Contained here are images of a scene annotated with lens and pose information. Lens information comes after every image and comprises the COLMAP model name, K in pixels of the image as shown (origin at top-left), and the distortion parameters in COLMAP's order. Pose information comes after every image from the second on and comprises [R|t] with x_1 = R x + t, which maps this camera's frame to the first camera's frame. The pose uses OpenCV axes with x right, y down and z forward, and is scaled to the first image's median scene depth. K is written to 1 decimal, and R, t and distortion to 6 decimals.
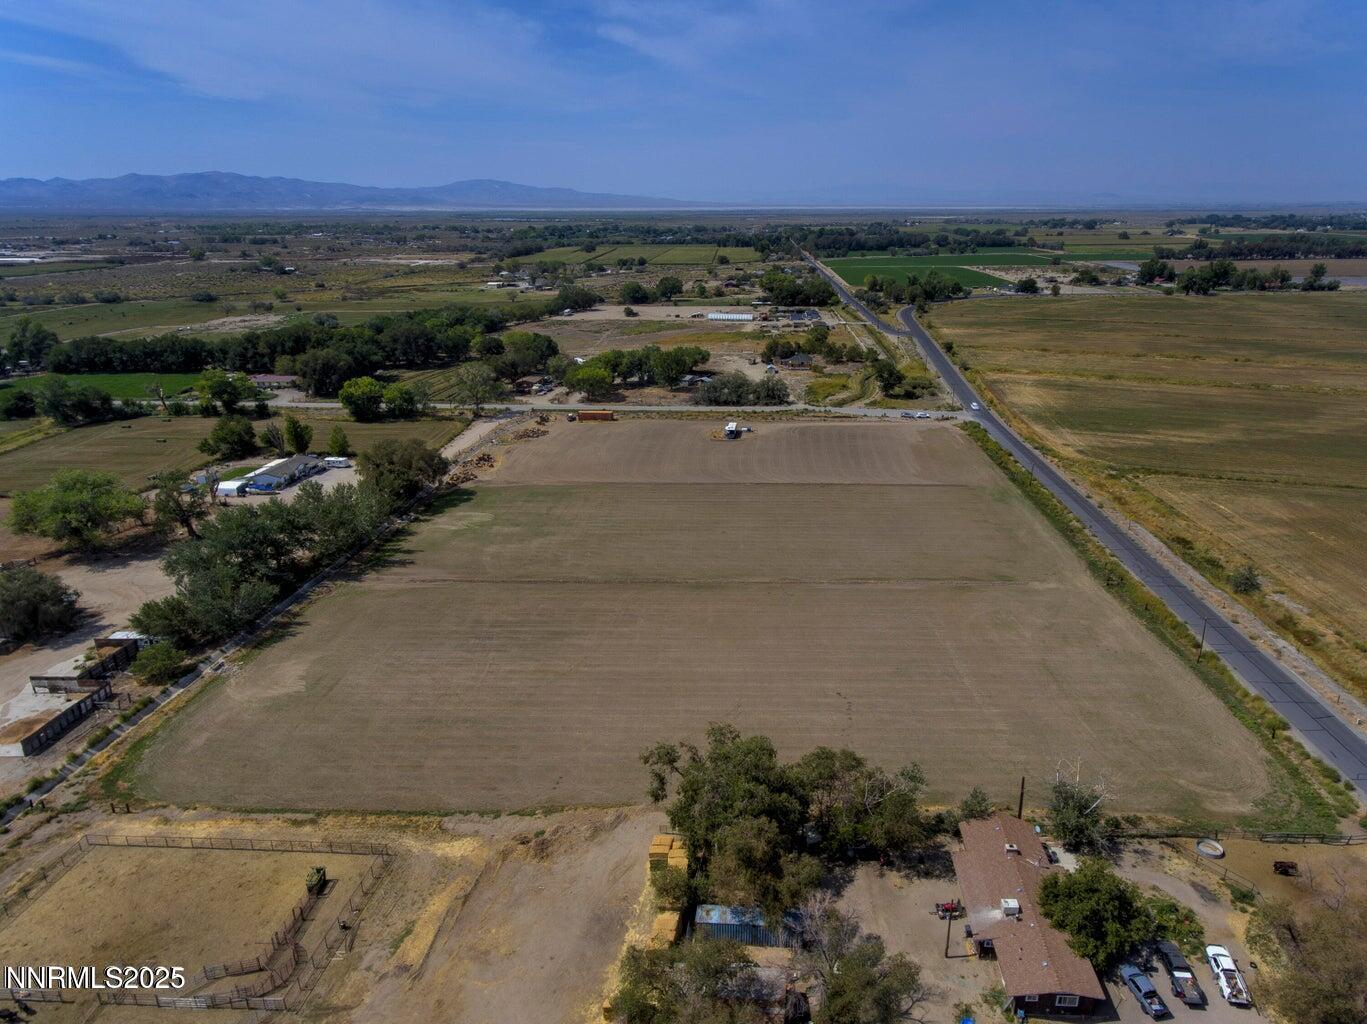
lens RADIAL K [[793.6, 0, 724.2], [0, 793.6, 508.3], [0, 0, 1]] dist [0.014740, 0.000955]
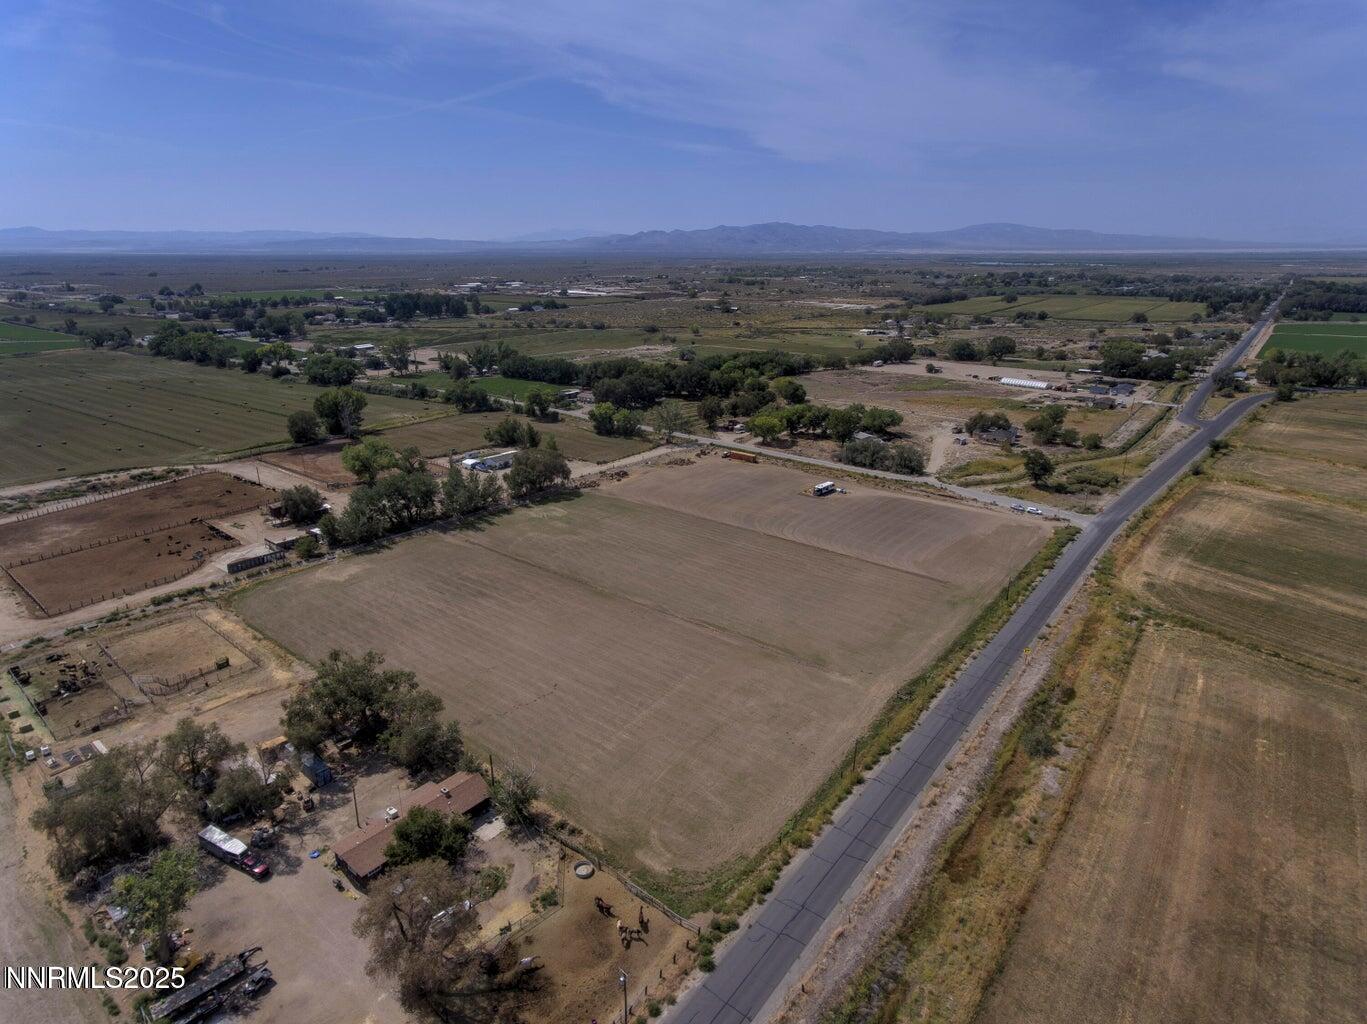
lens RADIAL K [[741.3, 0, 683.5], [0, 741.3, 512.0], [0, 0, 1]] dist [0.017099, -0.000140]
pose [[0.803501, 0.201036, -0.560331, 0.563784], [-0.214115, 0.975858, 0.043082, -0.087631], [0.555464, 0.085359, 0.827148, 0.039378]]
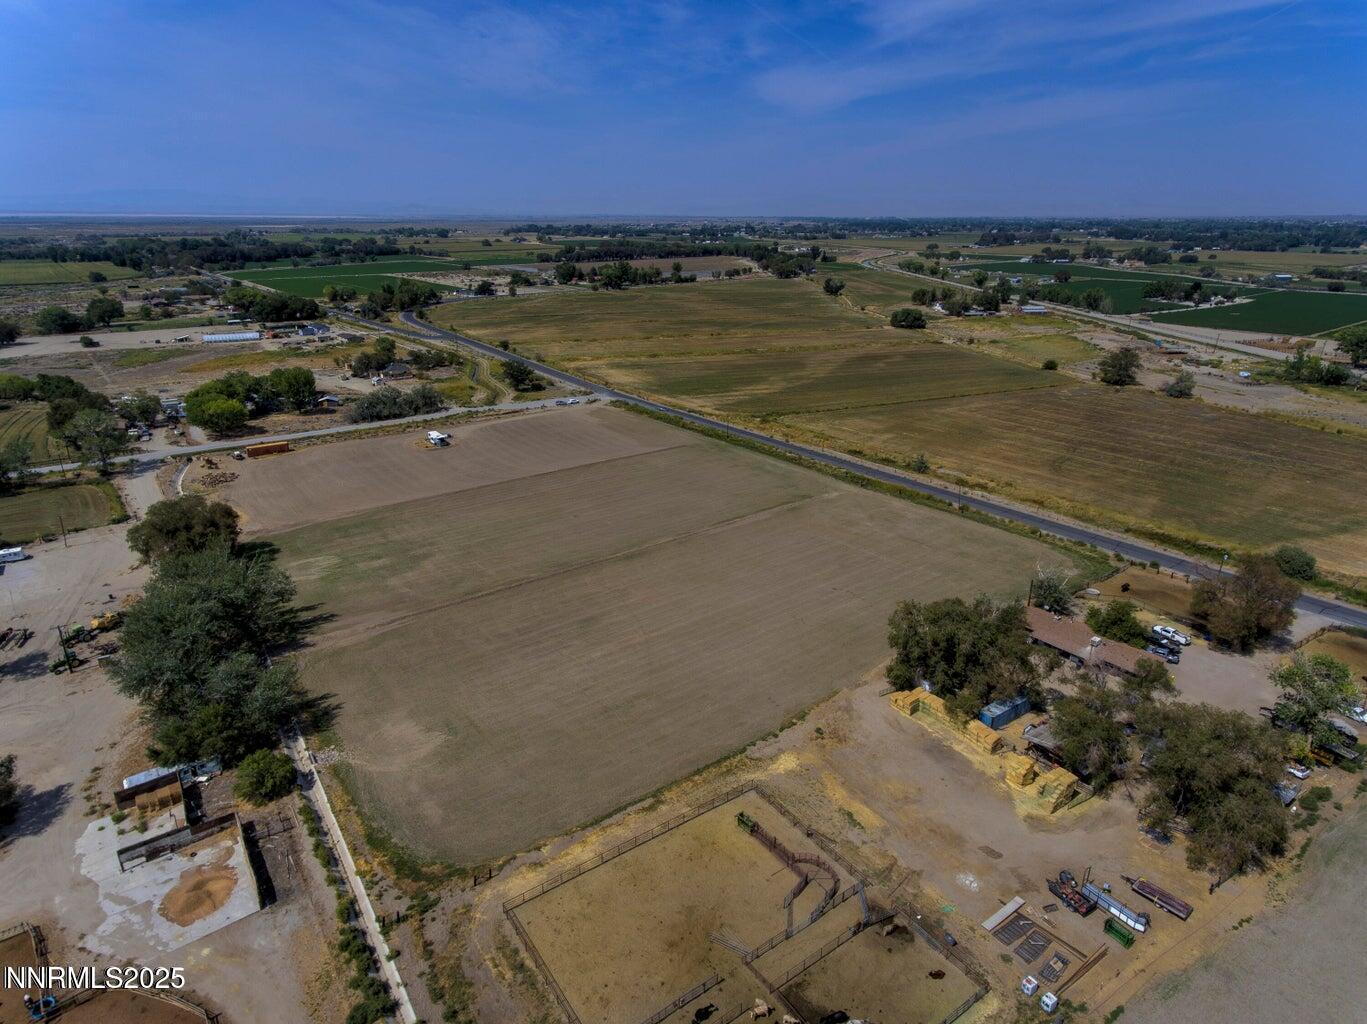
lens RADIAL K [[799.0, 0, 612.4], [0, 799.0, 510.2], [0, 0, 1]] dist [0.015611, 0.002117]
pose [[0.802186, -0.205718, 0.560515, -0.506114], [0.211488, 0.975806, 0.055464, -0.024432], [-0.558364, 0.074050, 0.826285, 0.065254]]
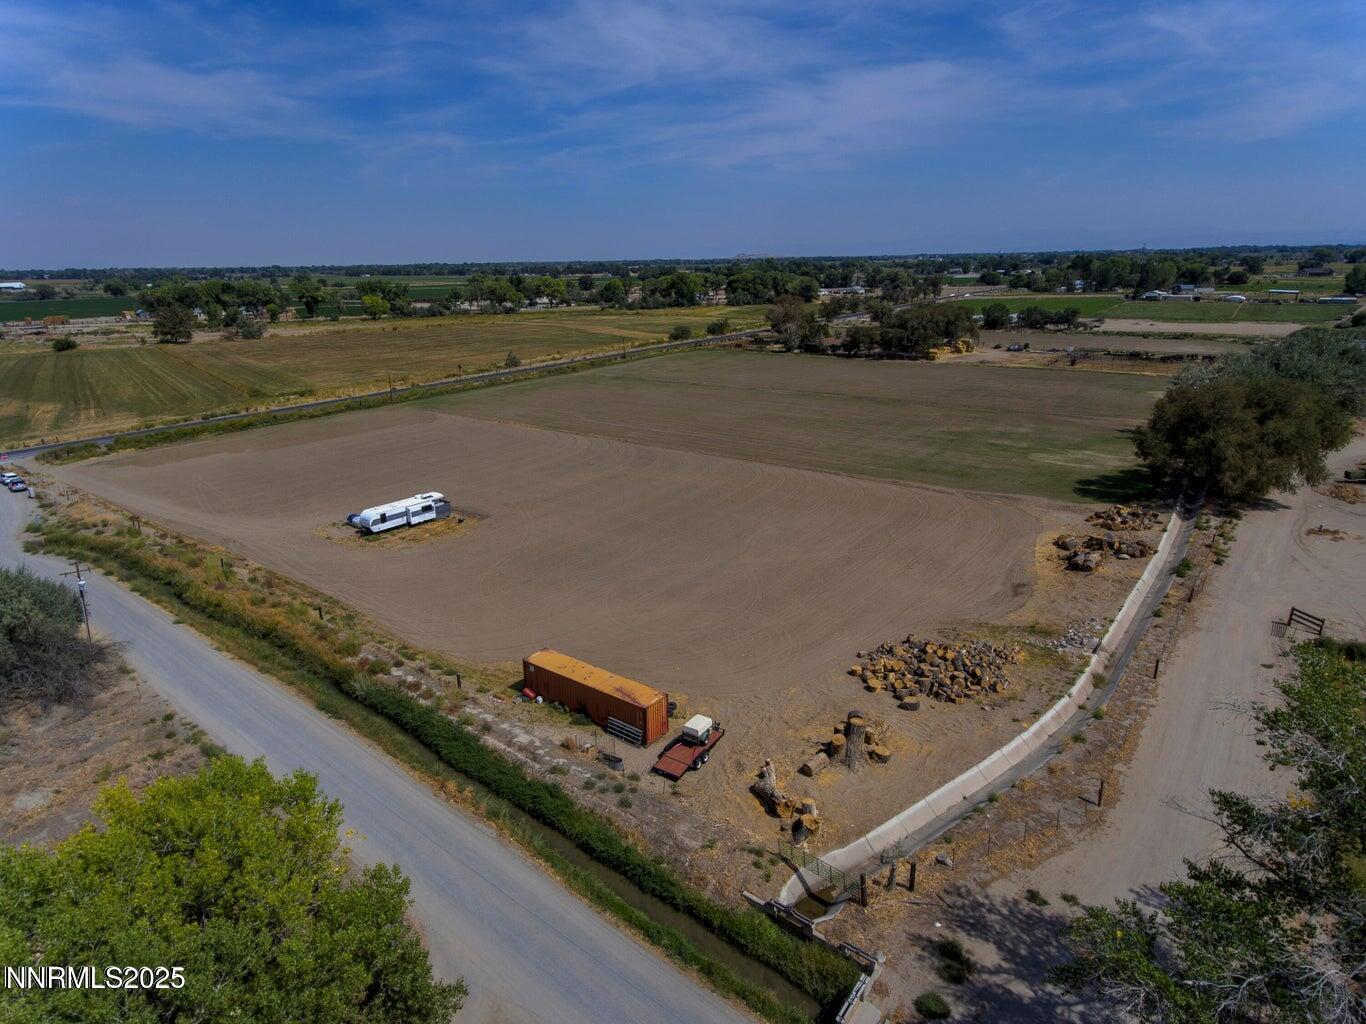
lens RADIAL K [[793.0, 0, 680.8], [0, 793.0, 487.5], [0, 0, 1]] dist [0.020254, 0.000937]
pose [[-0.824202, -0.143723, 0.547754, -0.392221], [0.218351, 0.811810, 0.541559, -0.366149], [-0.522507, 0.565957, -0.637714, 1.492014]]
